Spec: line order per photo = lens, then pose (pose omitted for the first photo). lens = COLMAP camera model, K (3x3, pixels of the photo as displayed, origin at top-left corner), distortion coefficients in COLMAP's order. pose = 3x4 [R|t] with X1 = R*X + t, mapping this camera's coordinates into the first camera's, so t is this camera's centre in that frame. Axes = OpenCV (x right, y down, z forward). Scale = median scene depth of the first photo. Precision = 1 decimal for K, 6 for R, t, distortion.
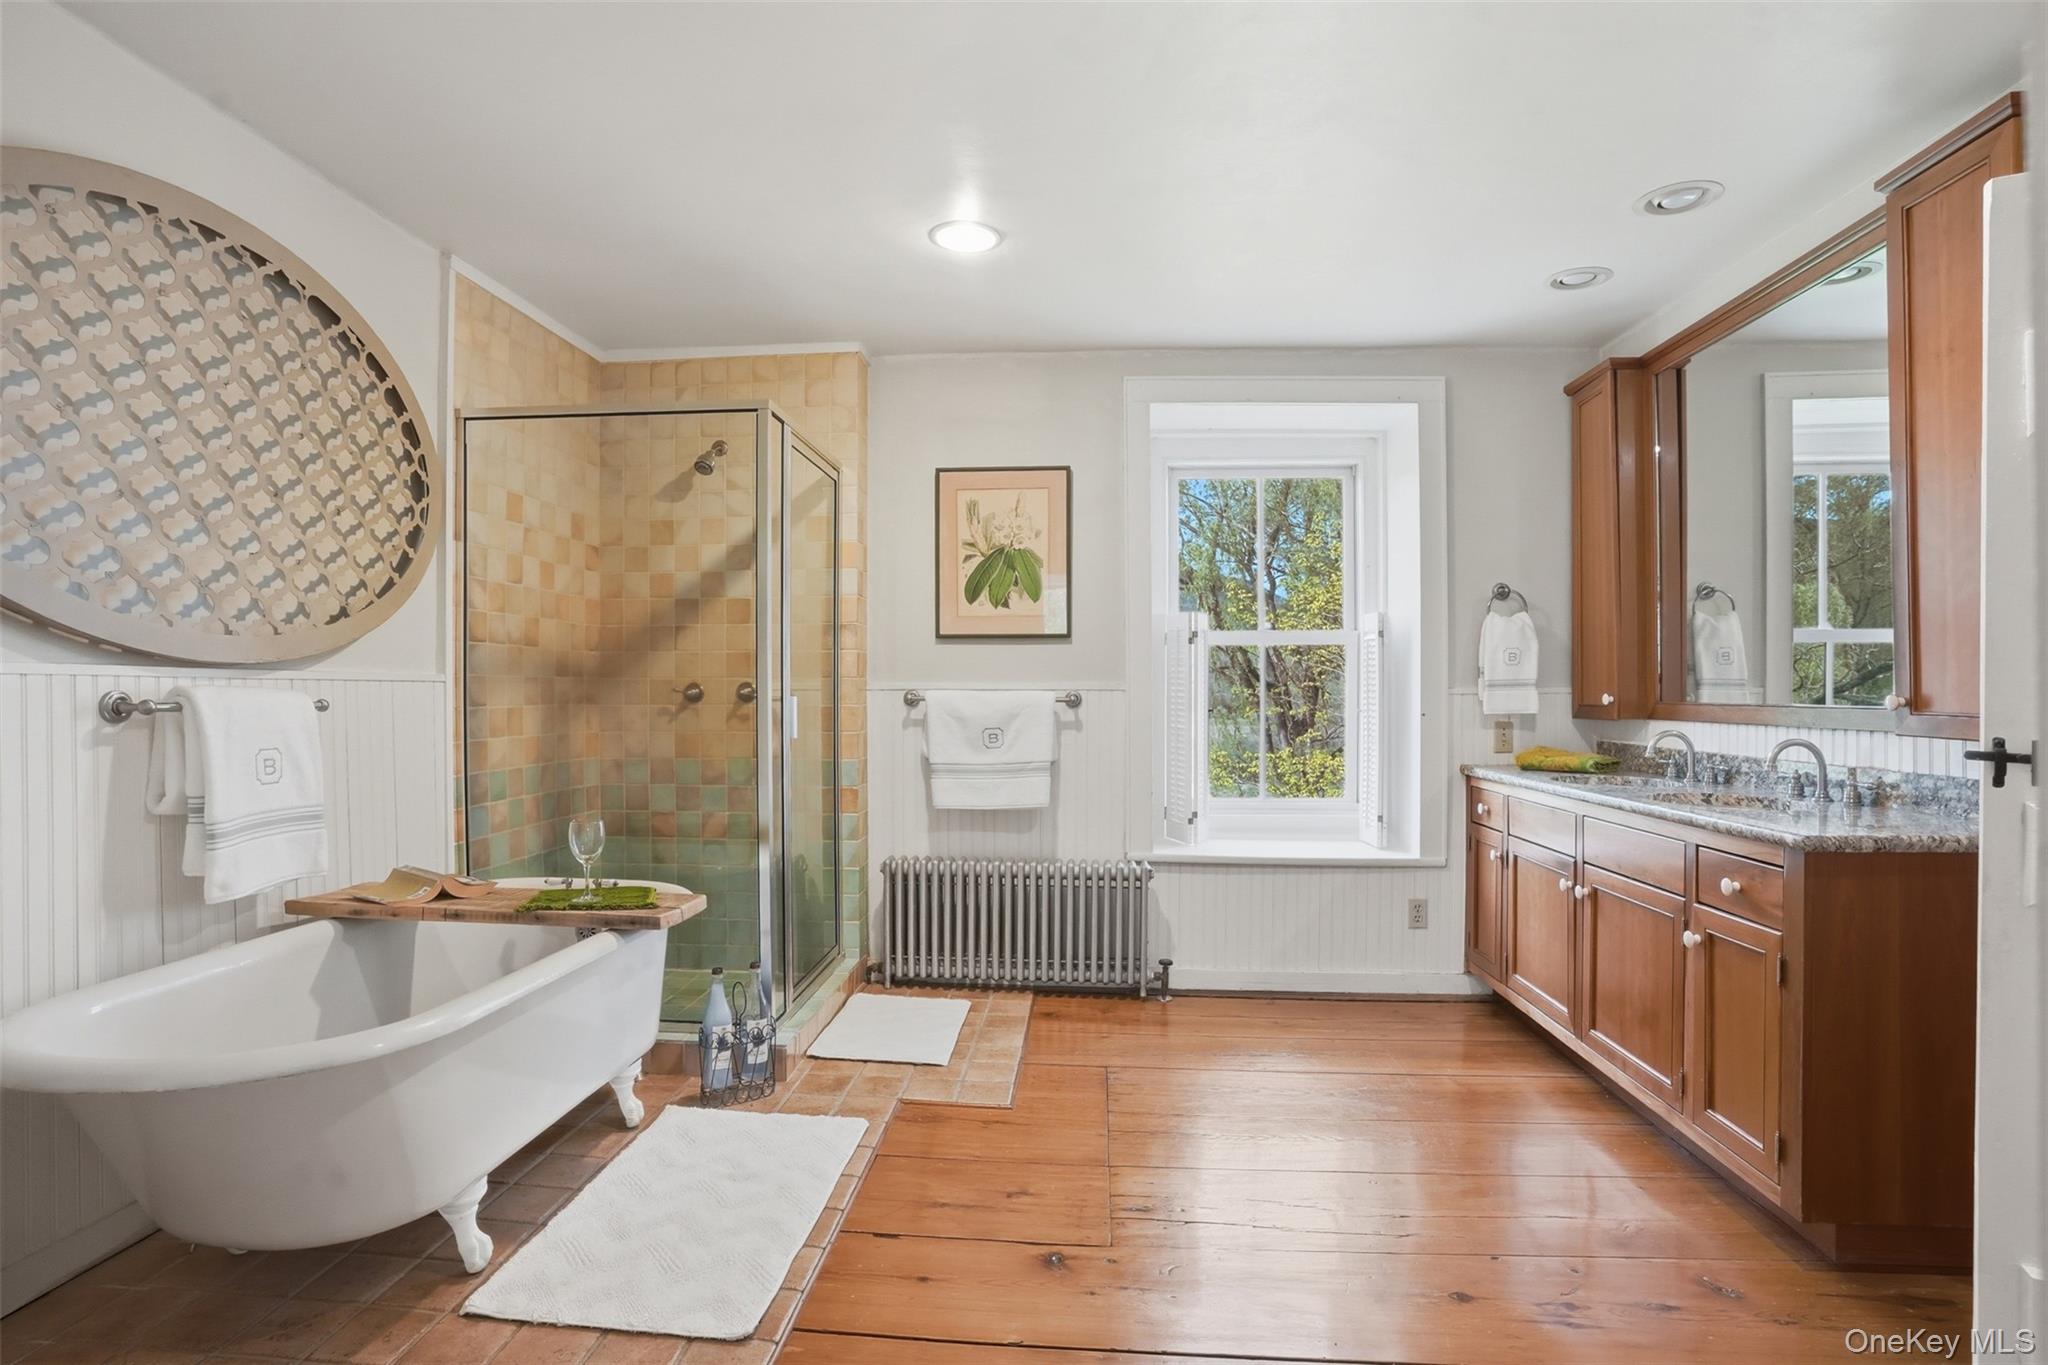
lens RADIAL K [[1172.4, 0, 1028.8], [0, 1172.4, 686.8], [0, 0, 1]] dist [-0.025086, 0.001560]
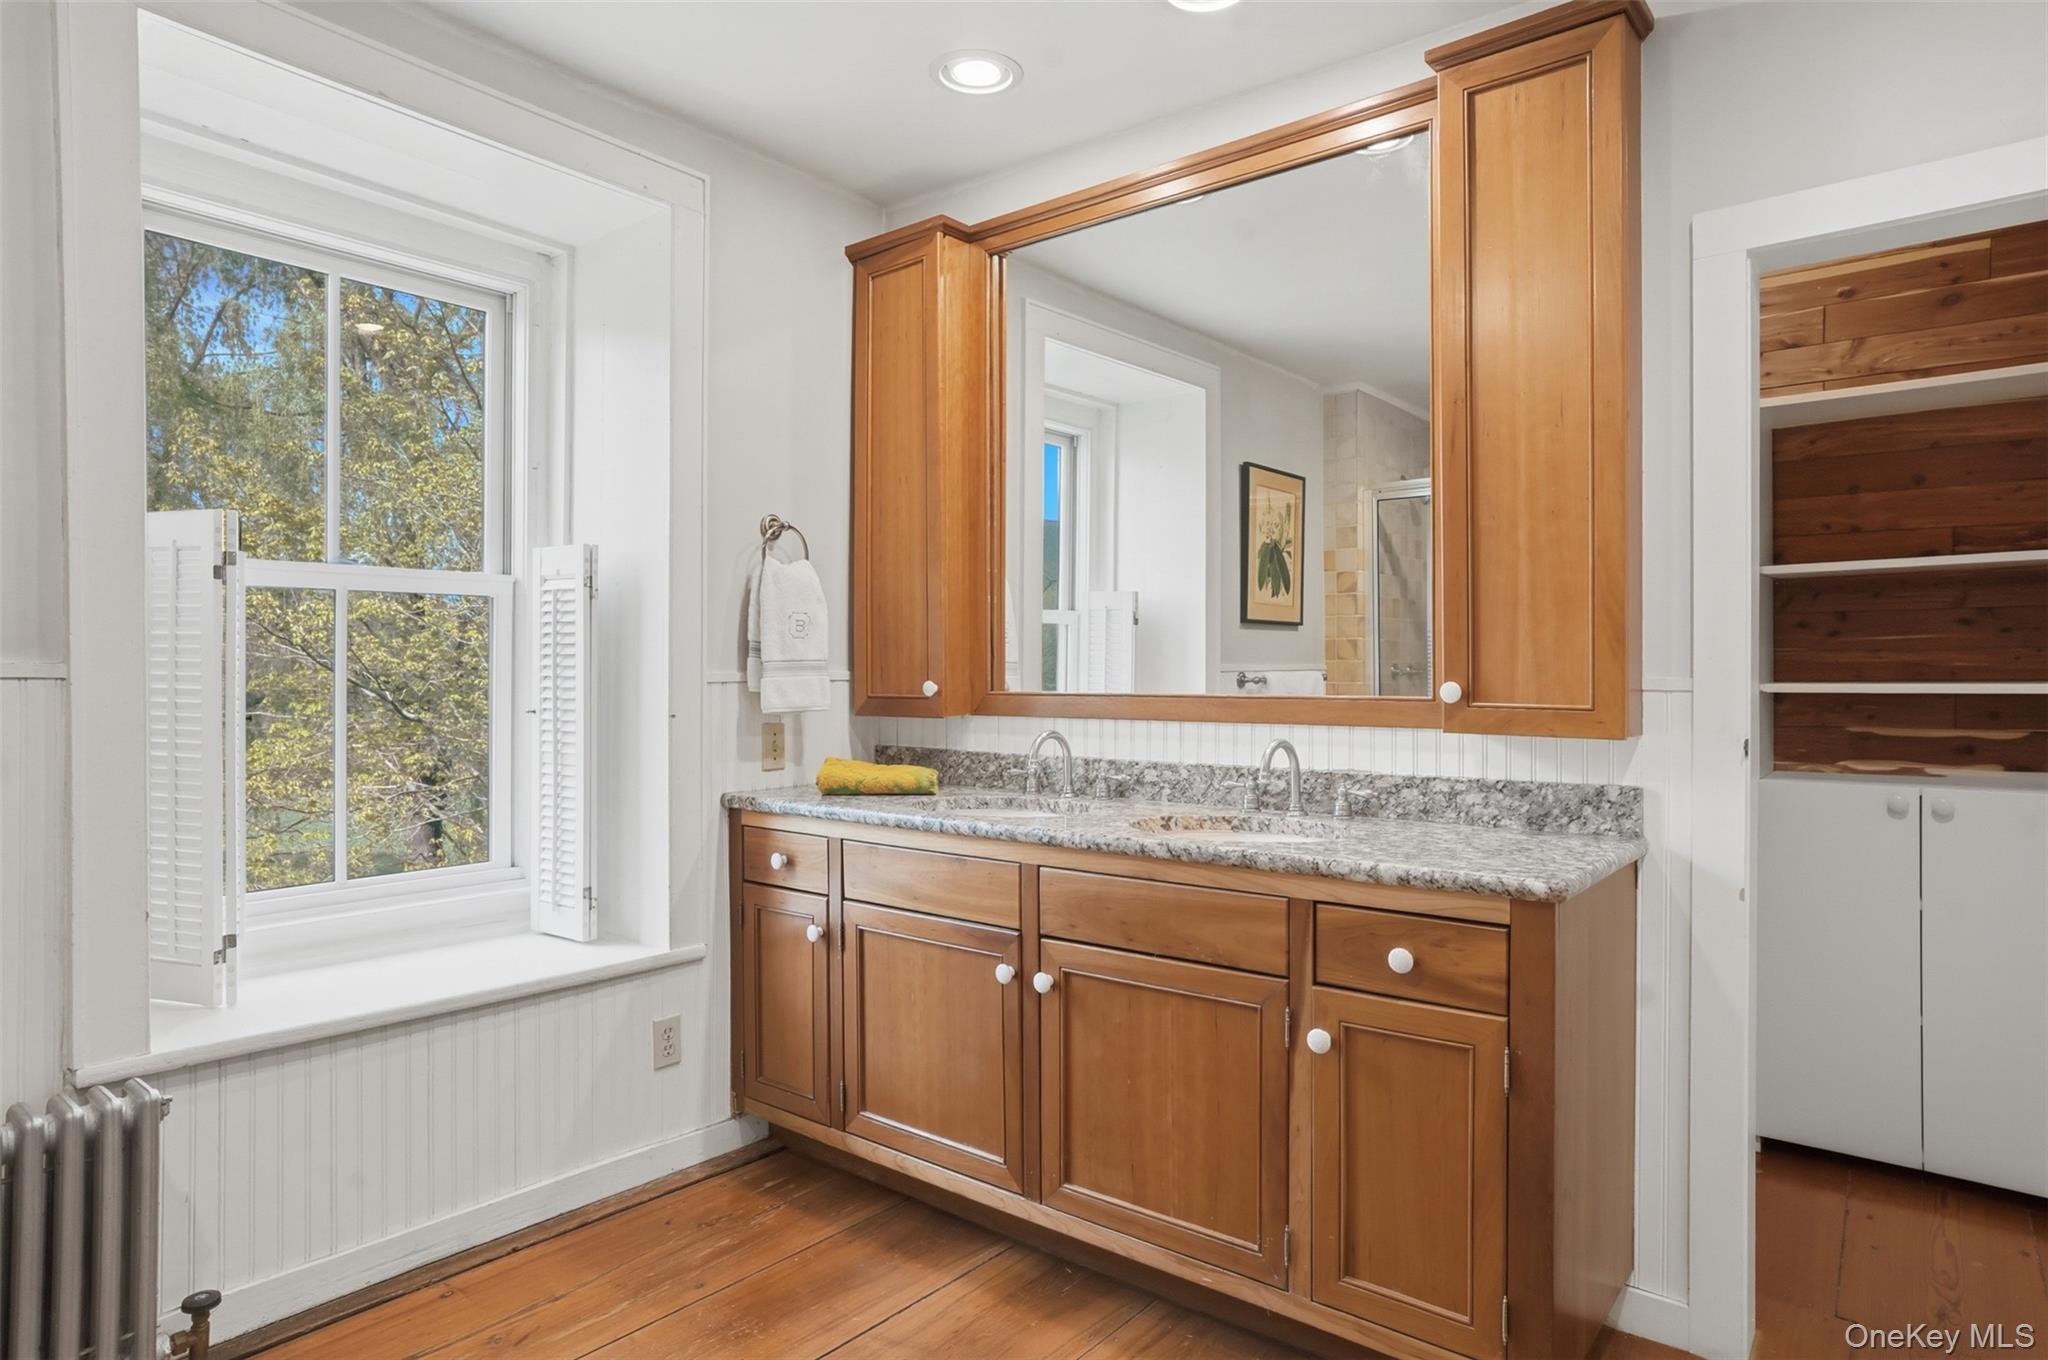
lens RADIAL K [[1172.4, 0, 1019.1], [0, 1172.4, 675.9], [0, 0, 1]] dist [-0.025086, 0.001560]
pose [[0.565116, -0.002648, 0.825007, -0.070179], [-0.002150, 0.999987, 0.004683, -0.000890], [-0.825008, -0.004420, 0.565103, 0.533146]]
